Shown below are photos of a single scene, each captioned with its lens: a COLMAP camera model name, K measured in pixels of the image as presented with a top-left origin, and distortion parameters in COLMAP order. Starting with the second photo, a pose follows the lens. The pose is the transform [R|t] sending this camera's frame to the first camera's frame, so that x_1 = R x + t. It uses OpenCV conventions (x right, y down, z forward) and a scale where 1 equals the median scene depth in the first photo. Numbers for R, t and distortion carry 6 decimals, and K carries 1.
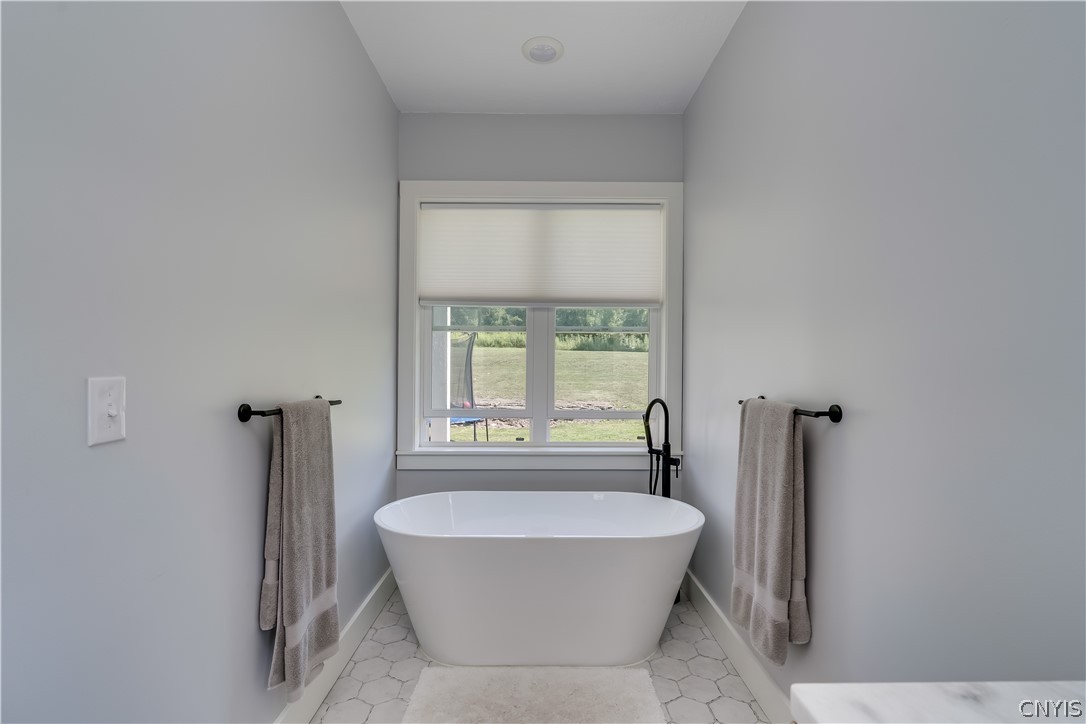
lens RADIAL K [[490.6, 0, 537.4], [0, 490.6, 370.9], [0, 0, 1]] dist [-0.003308, 0.000015]
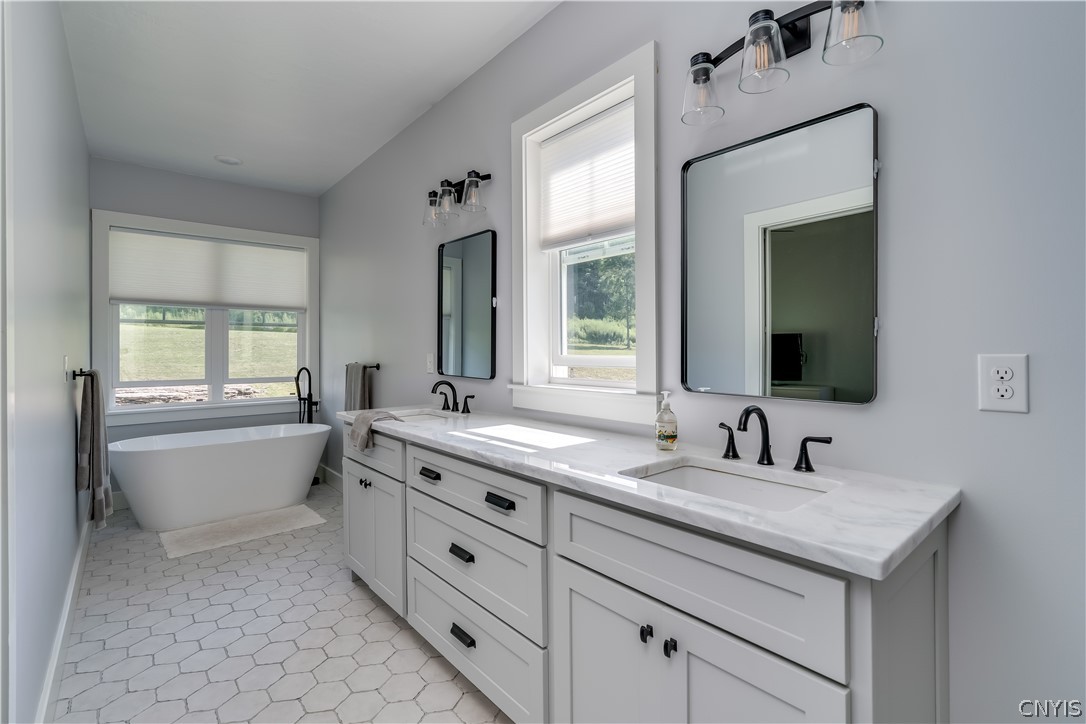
lens RADIAL K [[490.6, 0, 542.4], [0, 490.6, 350.5], [0, 0, 1]] dist [-0.003308, 0.000015]
pose [[0.763996, -0.008158, 0.645170, -0.213702], [0.008592, 0.999960, 0.002470, 0.000541], [-0.645164, 0.003656, 0.764035, -0.808919]]
